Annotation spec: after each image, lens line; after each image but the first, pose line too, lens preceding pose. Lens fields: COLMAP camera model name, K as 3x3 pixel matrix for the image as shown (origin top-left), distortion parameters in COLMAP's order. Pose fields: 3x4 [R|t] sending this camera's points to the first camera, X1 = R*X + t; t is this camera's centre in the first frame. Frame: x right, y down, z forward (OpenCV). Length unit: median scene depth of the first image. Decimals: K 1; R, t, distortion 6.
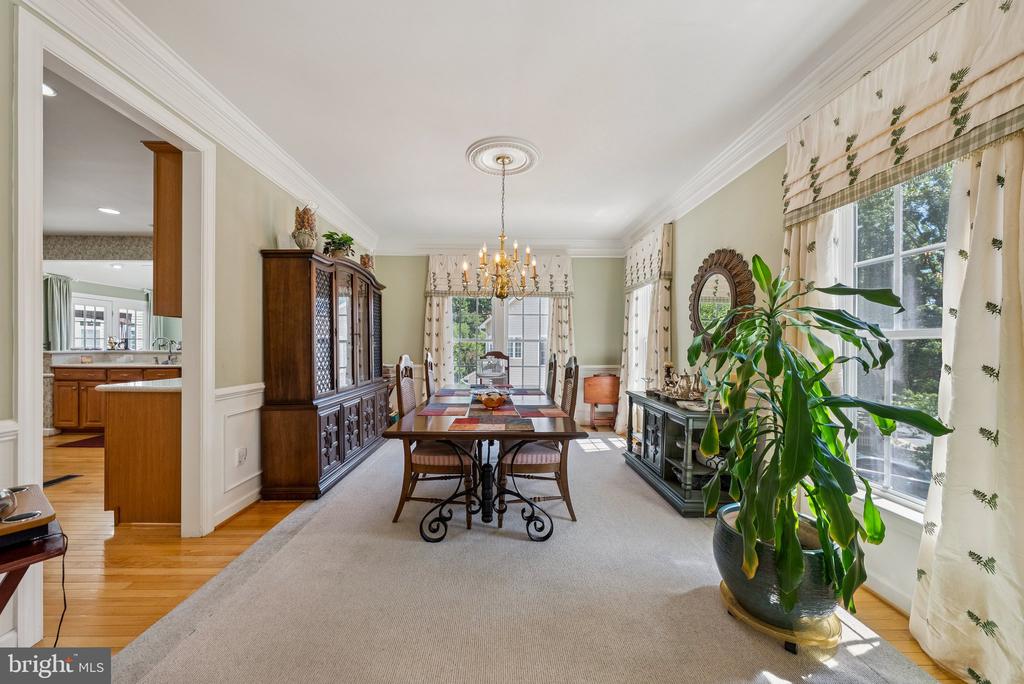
lens RADIAL K [[373.3, 0, 505.5], [0, 373.3, 348.3], [0, 0, 1]] dist [0.000935, 0.000063]
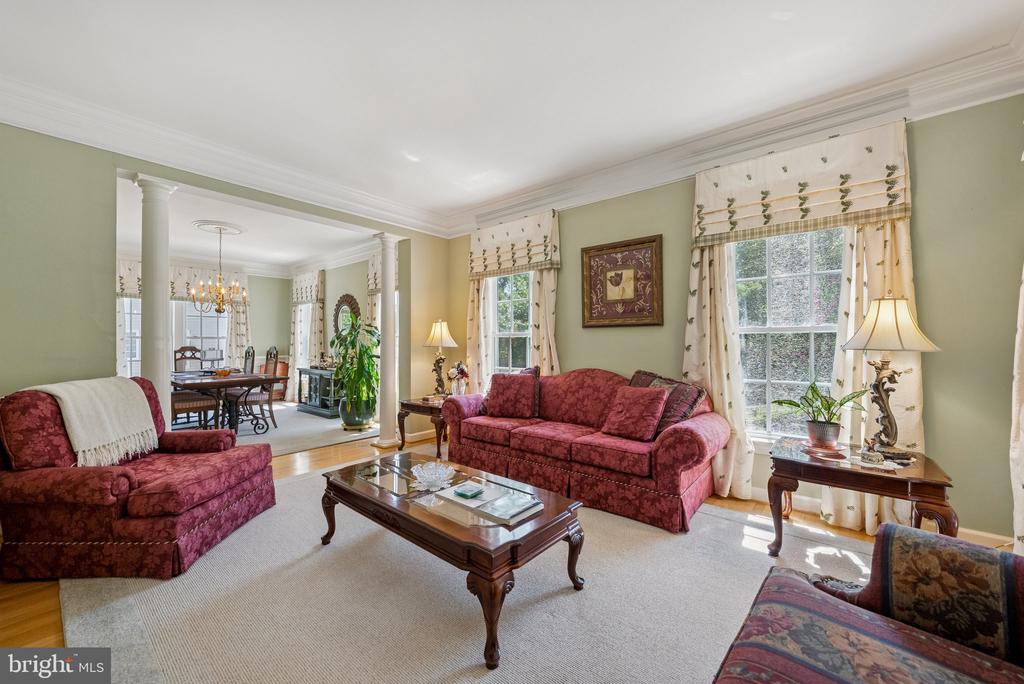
lens RADIAL K [[395.8, 0, 510.2], [0, 395.8, 342.9], [0, 0, 1]] dist [-0.007012, 0.000112]
pose [[0.655252, -0.005869, 0.755387, -0.421338], [0.009931, 0.999950, -0.000845, 0.011695], [-0.755345, 0.008055, 0.655278, -0.961706]]
